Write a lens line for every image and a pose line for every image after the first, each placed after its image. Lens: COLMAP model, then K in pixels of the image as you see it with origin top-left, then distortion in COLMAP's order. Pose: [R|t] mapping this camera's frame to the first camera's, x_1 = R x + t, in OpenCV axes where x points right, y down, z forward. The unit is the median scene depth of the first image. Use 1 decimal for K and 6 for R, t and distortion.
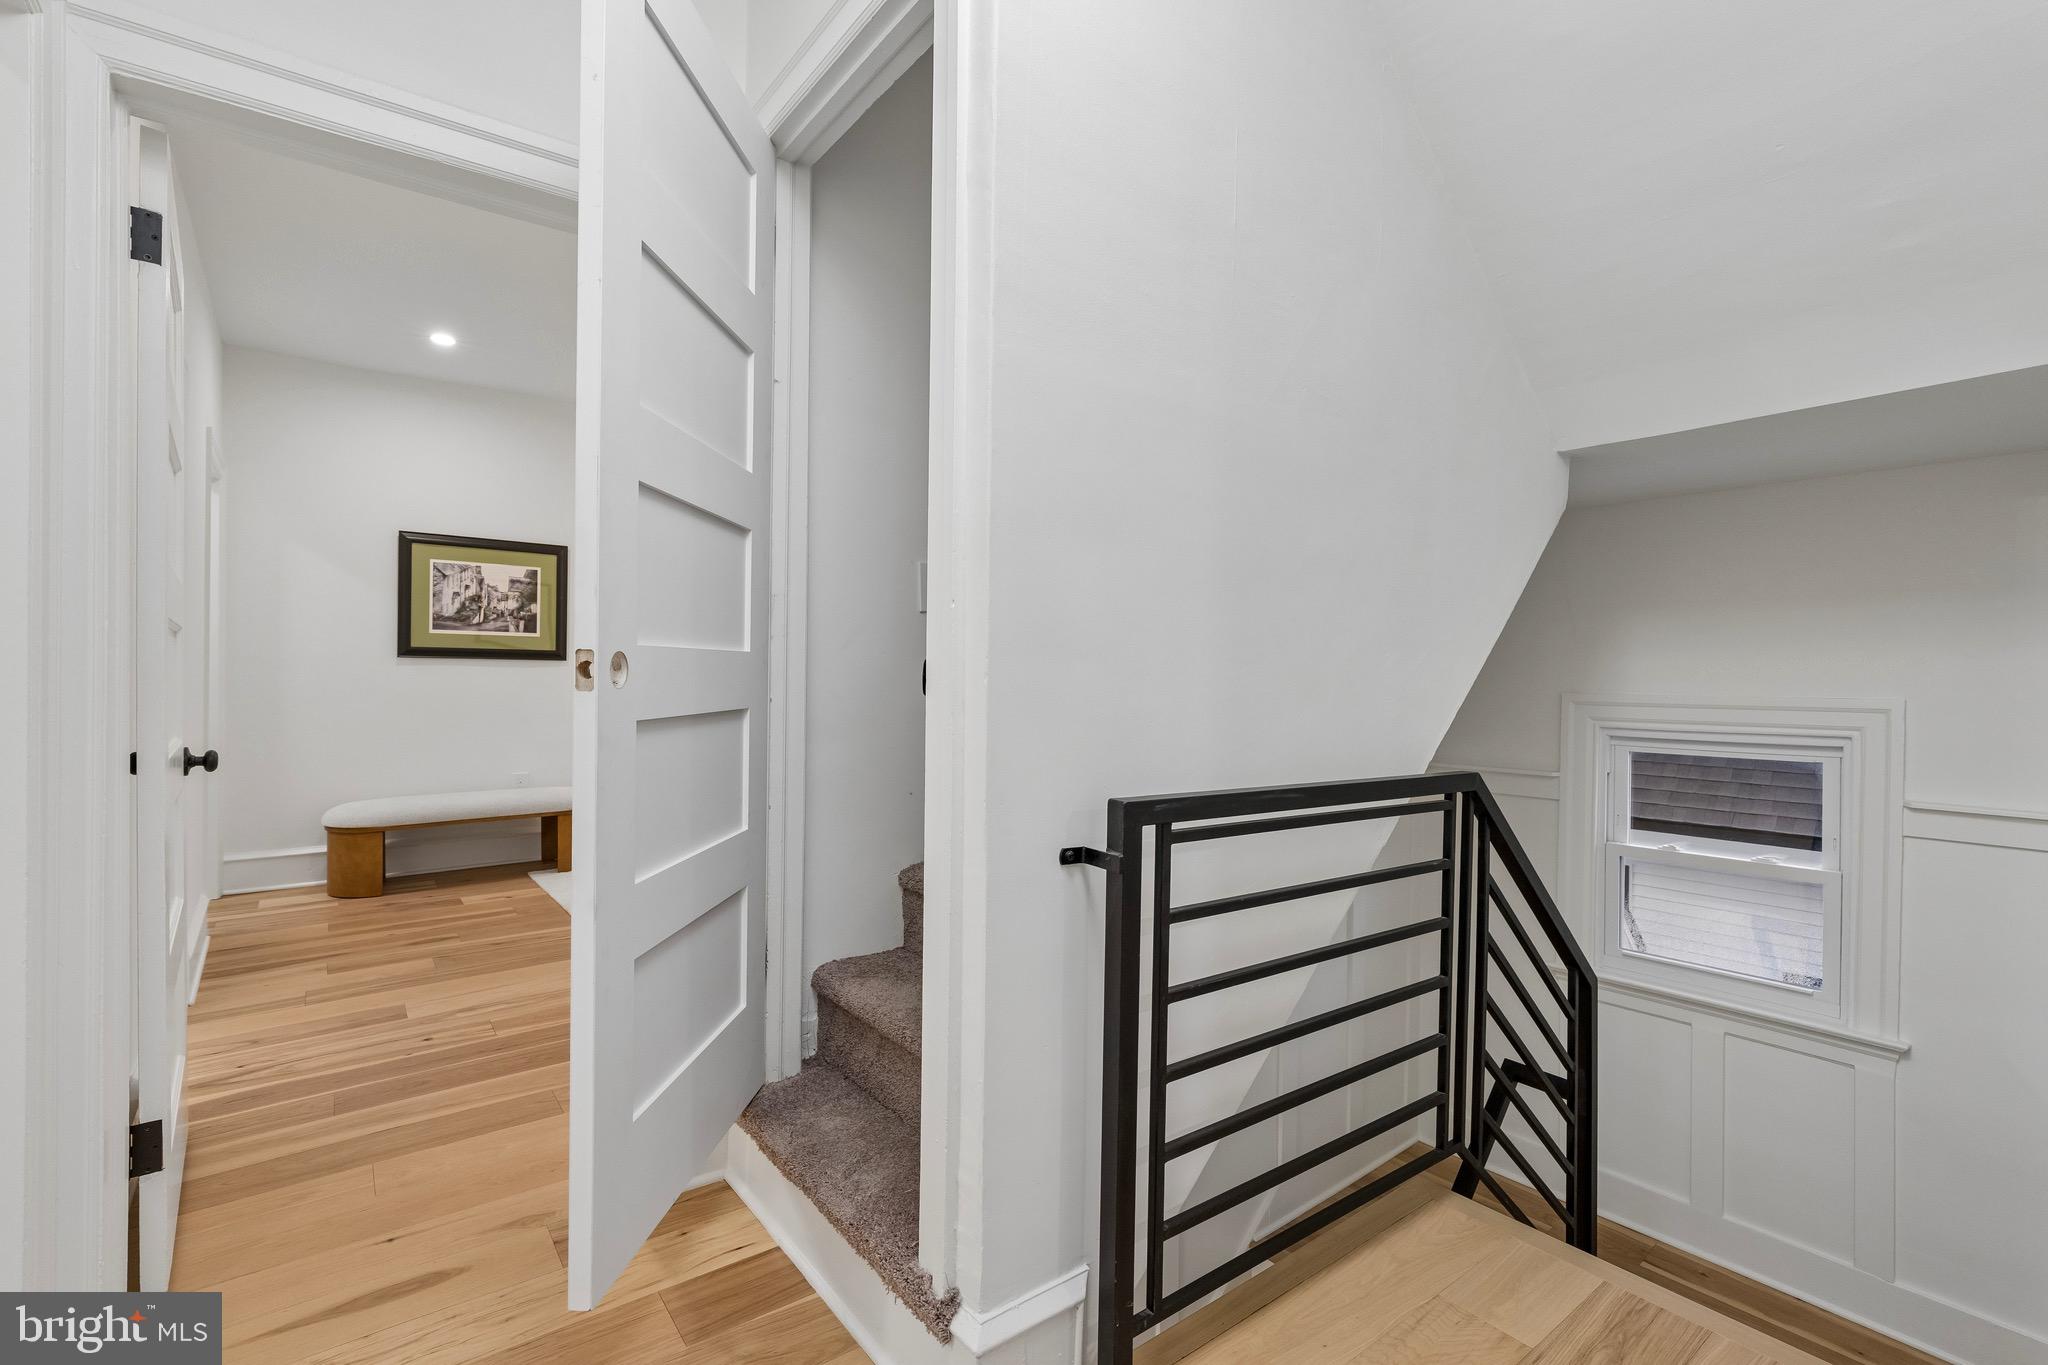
lens RADIAL K [[913.3, 0, 1024.0], [0, 913.3, 682.5], [0, 0, 1]] dist [0.000809, 0.000813]
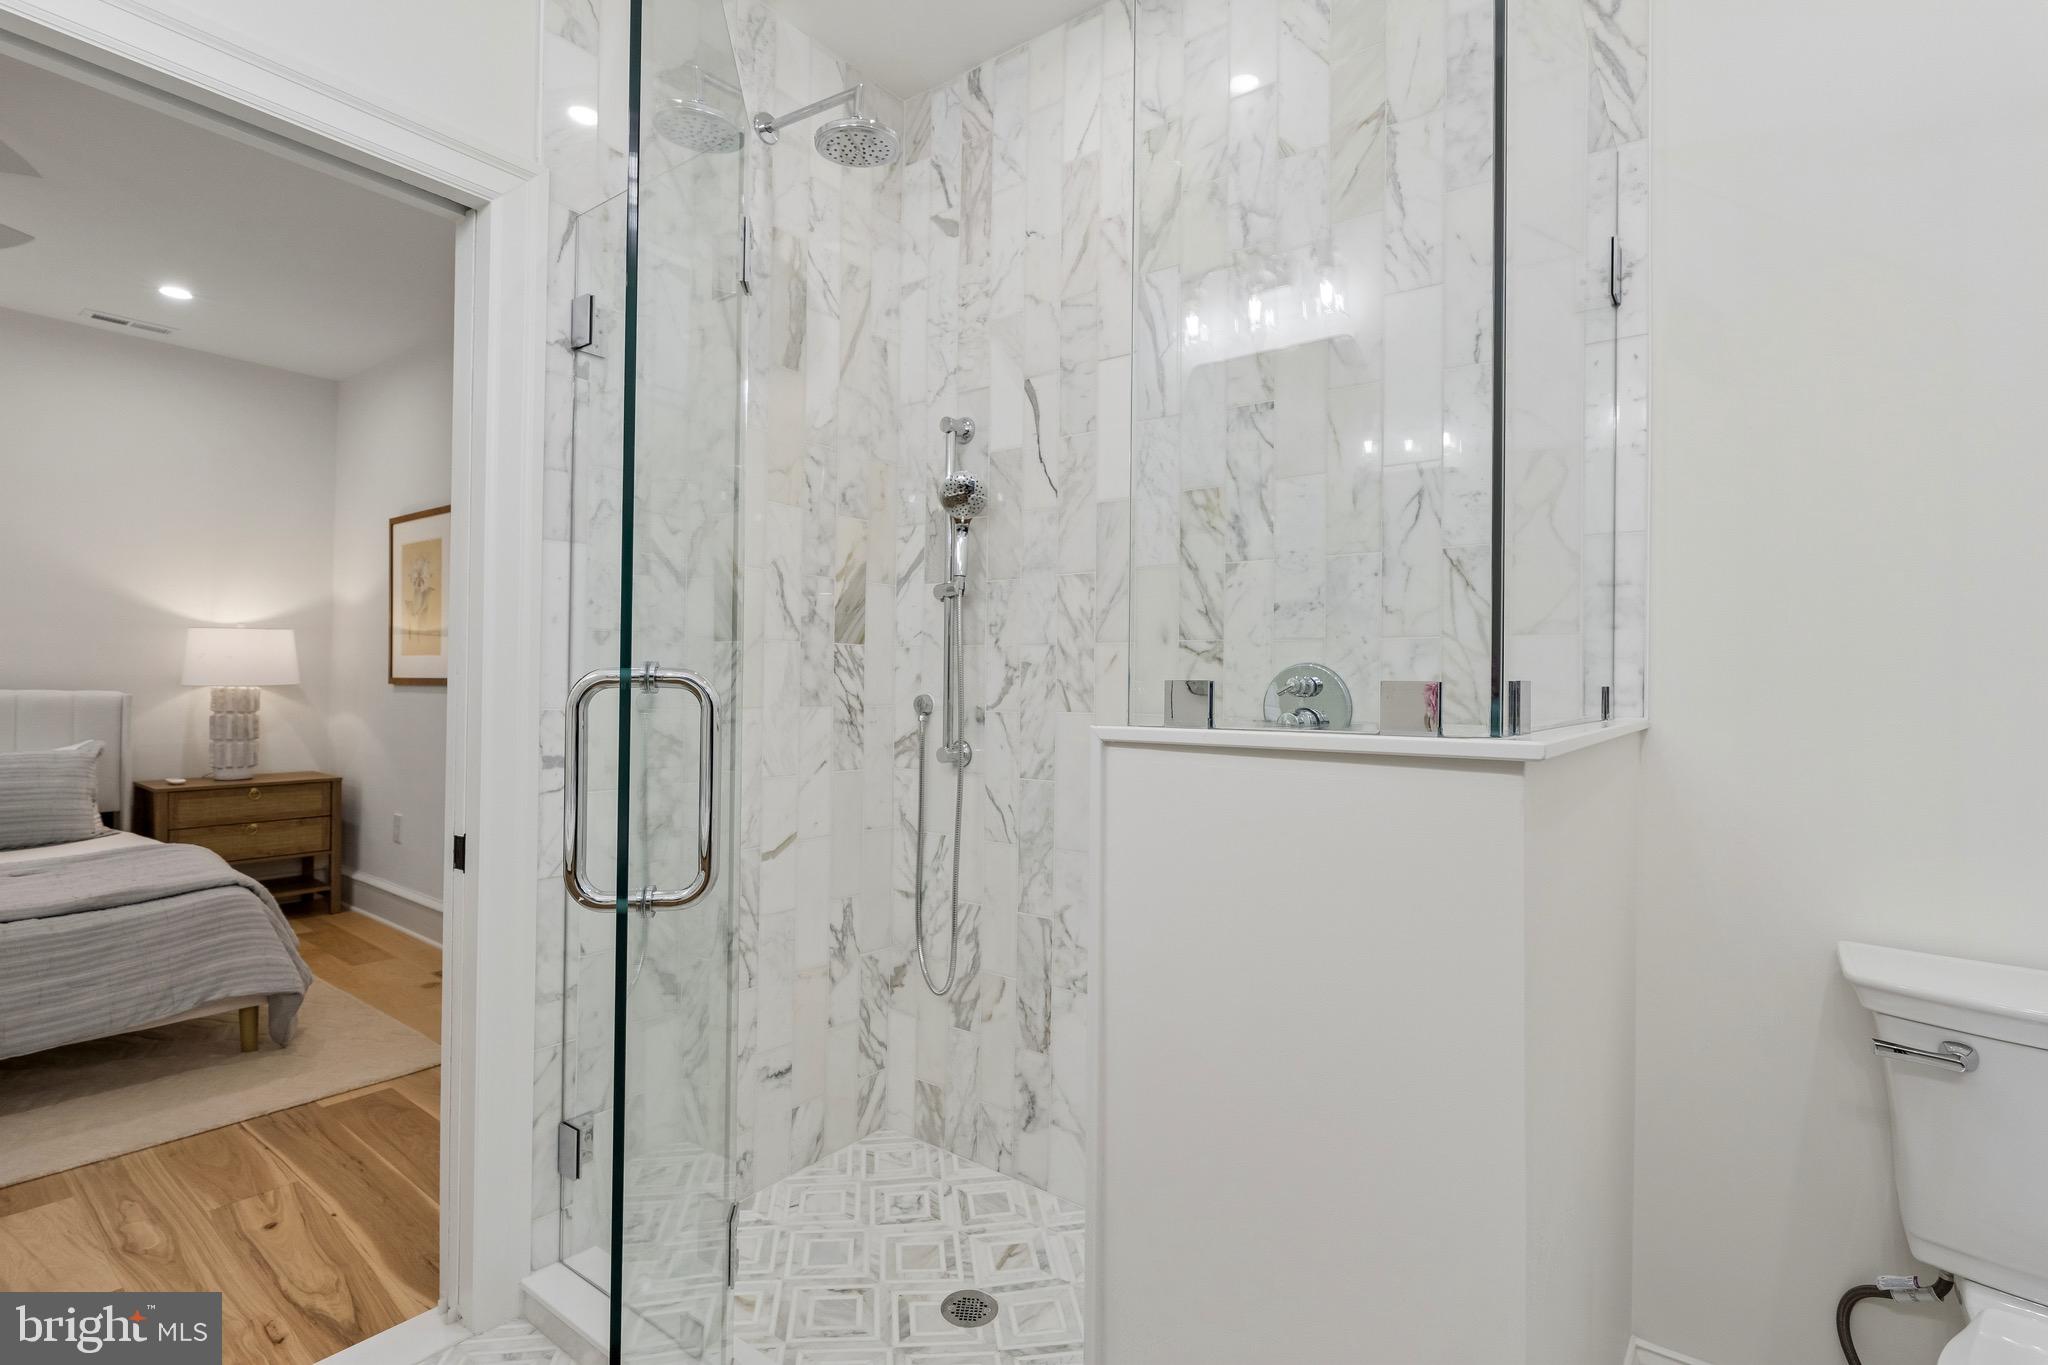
lens RADIAL K [[964.4, 0, 1024.0], [0, 964.4, 682.5], [0, 0, 1]] dist [-0.001100, 0.001501]
pose [[-0.270842, -0.001832, 0.962622, -0.841583], [-0.006759, 0.999977, 0.000002, -0.016989], [-0.962600, -0.006506, -0.270849, 0.357837]]
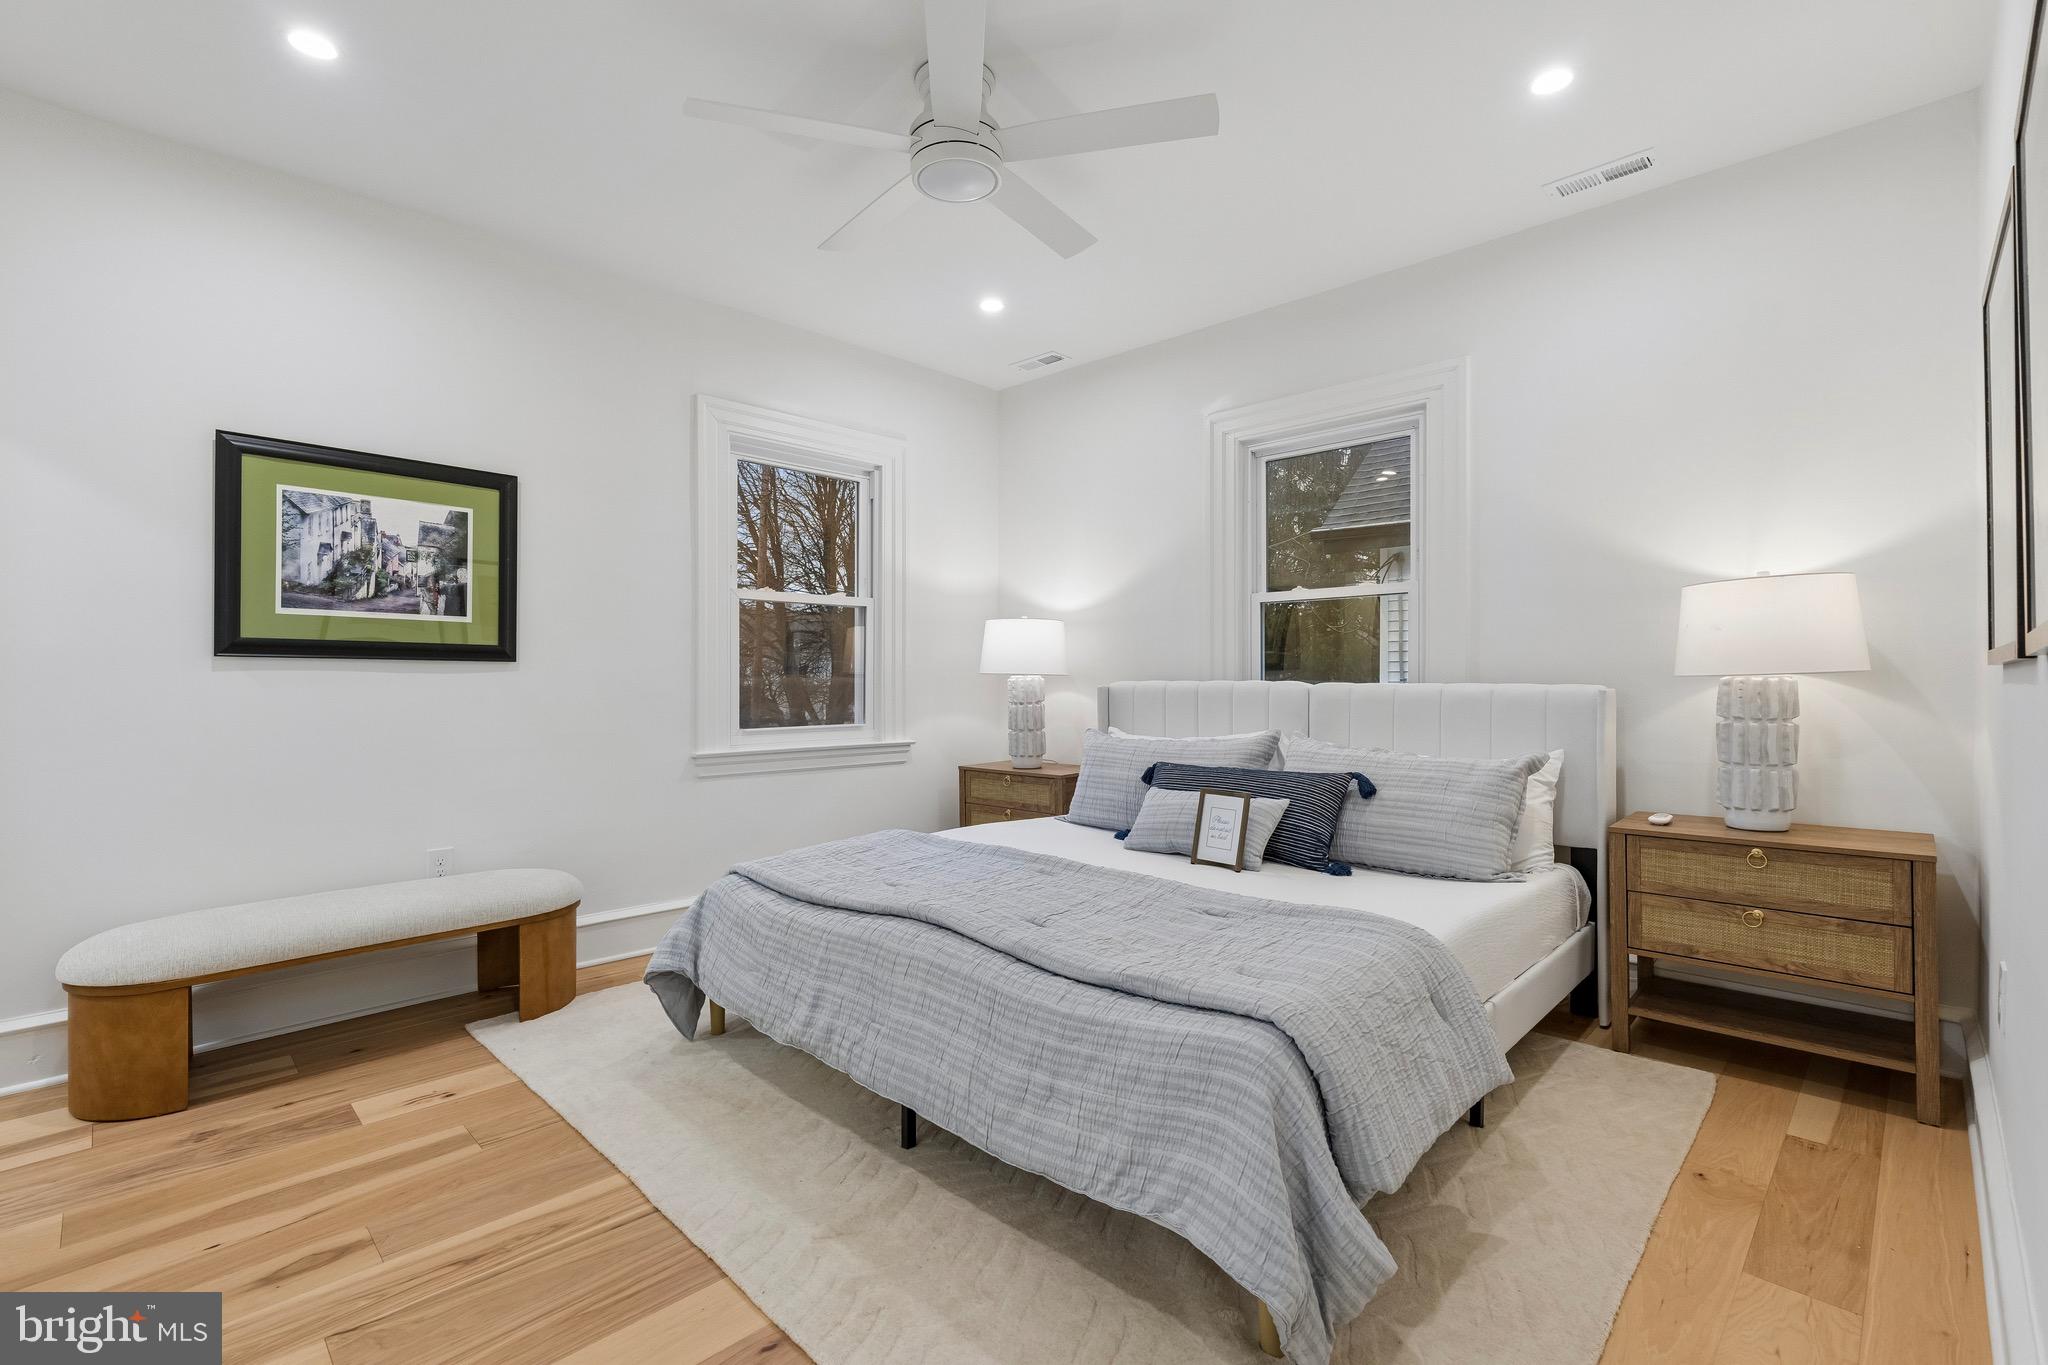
lens RADIAL K [[913.3, 0, 1024.0], [0, 913.3, 682.5], [0, 0, 1]] dist [0.000809, 0.000813]
pose [[0.989837, -0.006173, 0.142074, -0.266913], [0.006840, 0.999968, -0.004211, -0.005570], [-0.142044, 0.005140, 0.989847, 0.365589]]
